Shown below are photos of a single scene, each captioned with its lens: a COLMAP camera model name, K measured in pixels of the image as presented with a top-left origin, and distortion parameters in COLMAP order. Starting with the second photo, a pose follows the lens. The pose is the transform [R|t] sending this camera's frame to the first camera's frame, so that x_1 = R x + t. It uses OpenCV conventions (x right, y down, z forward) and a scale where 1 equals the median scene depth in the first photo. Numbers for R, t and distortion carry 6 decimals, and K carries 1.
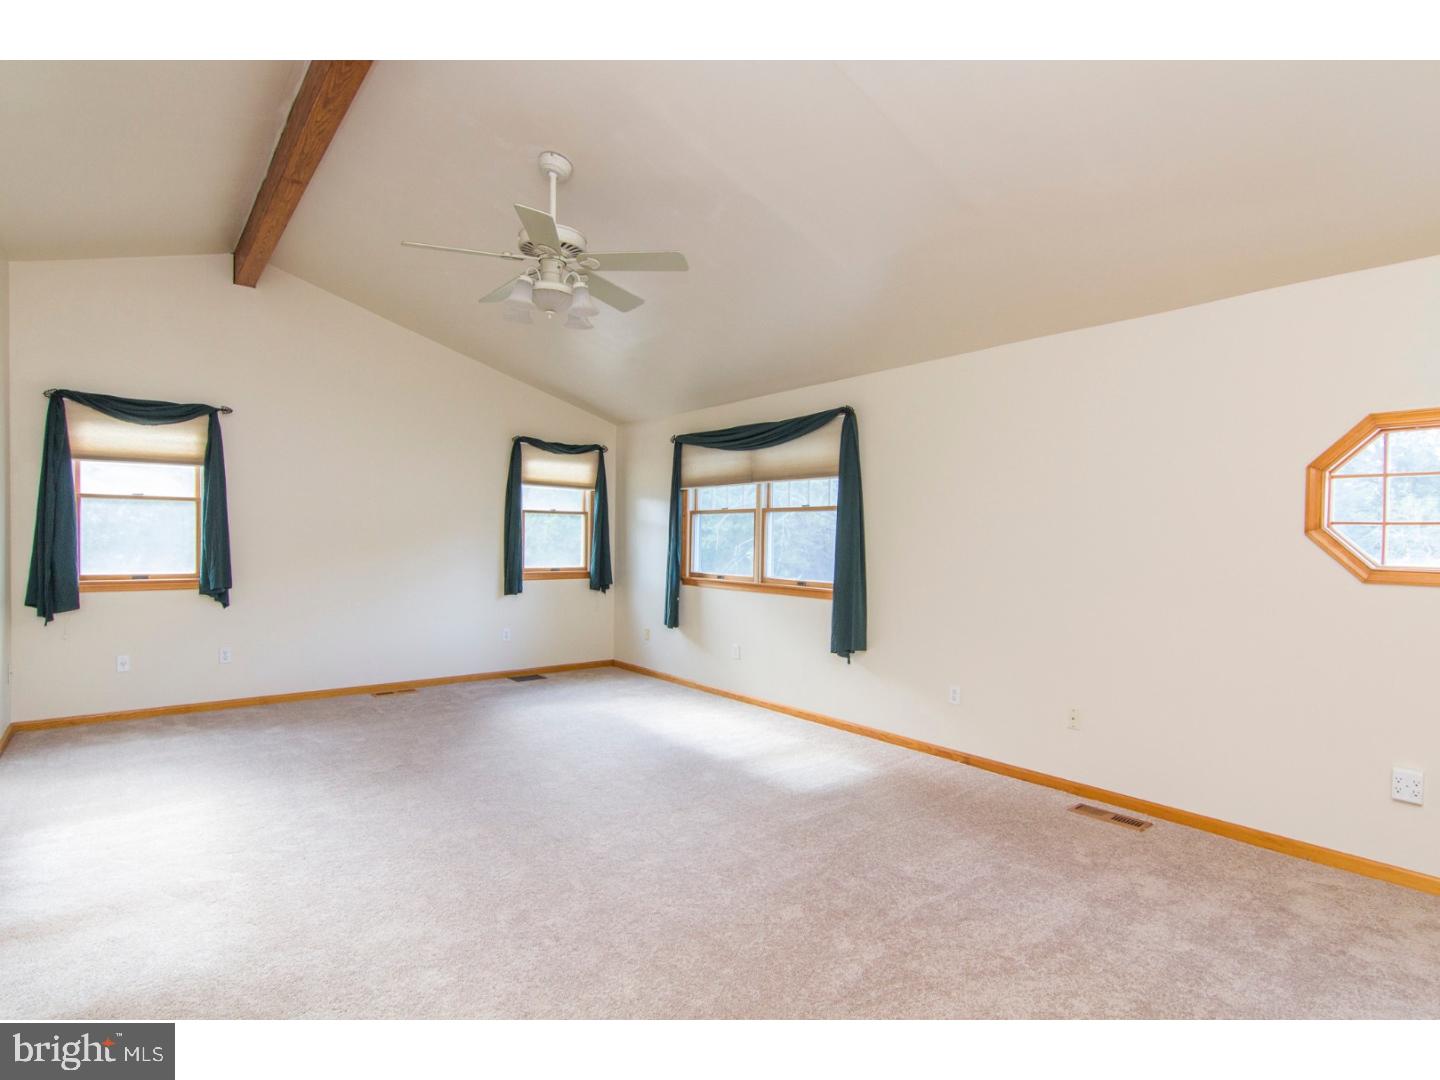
lens RADIAL K [[761.0, 0, 721.8], [0, 761.0, 561.4], [0, 0, 1]] dist [-0.000380, 0.000123]
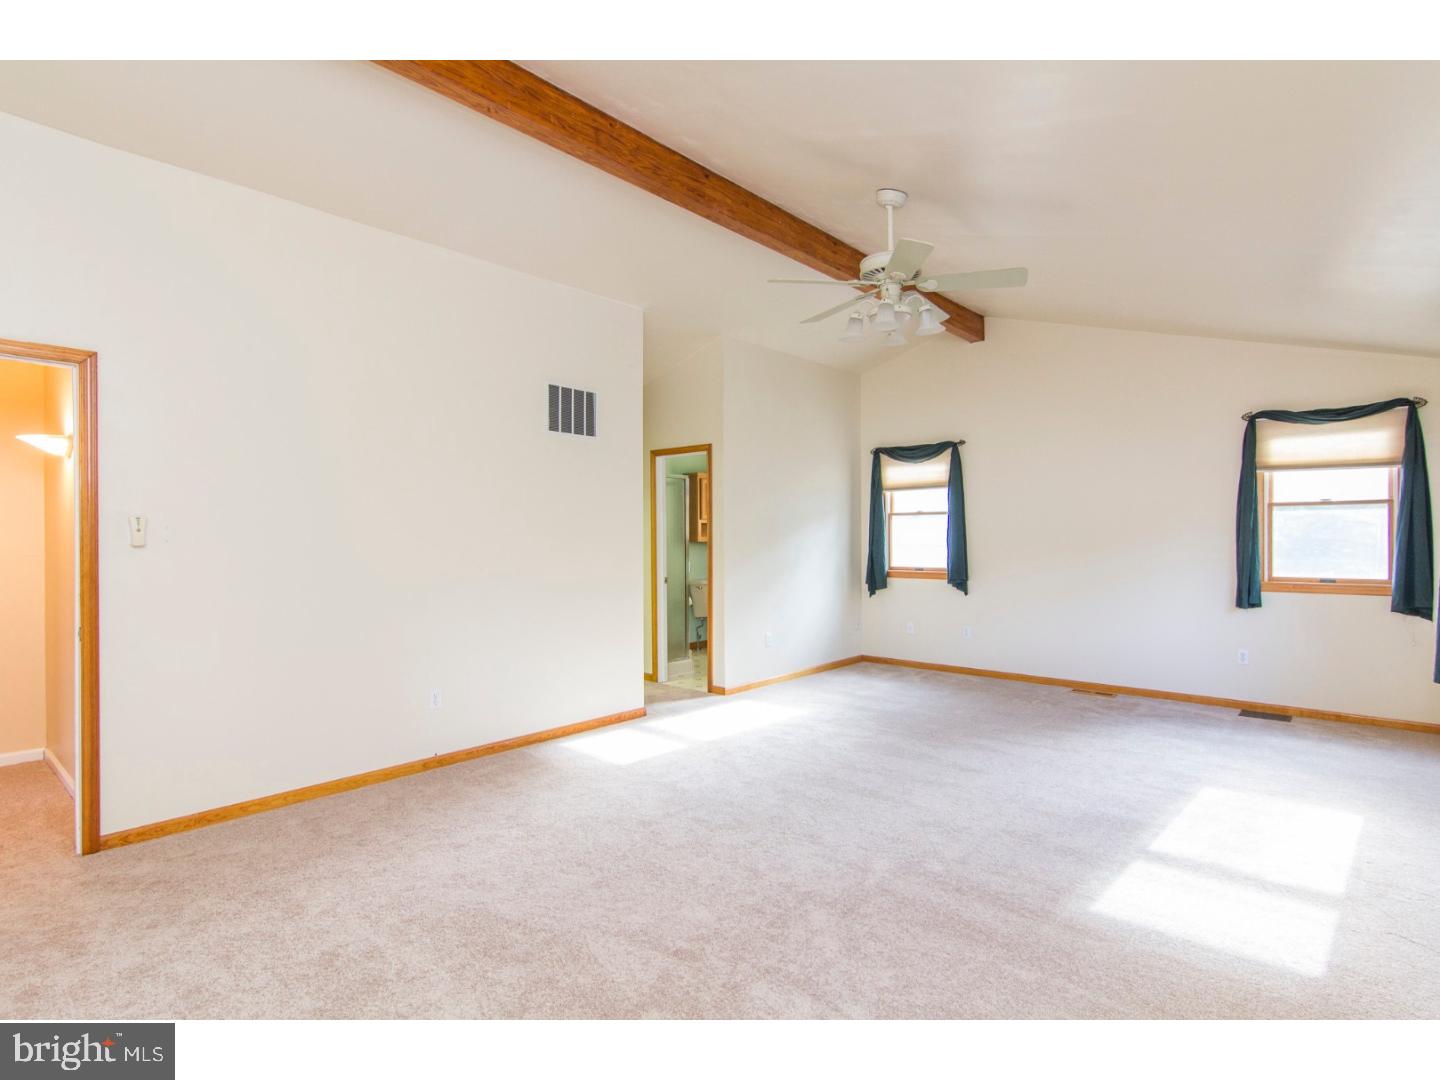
lens RADIAL K [[709.7, 0, 720.0], [0, 709.7, 540.0], [0, 0, 1]] dist [0.000550, 0.000122]
pose [[0.159461, -0.009962, -0.987154, 0.382310], [-0.024055, 0.999613, -0.013973, -0.004749], [0.986911, 0.025974, 0.159160, 0.322975]]
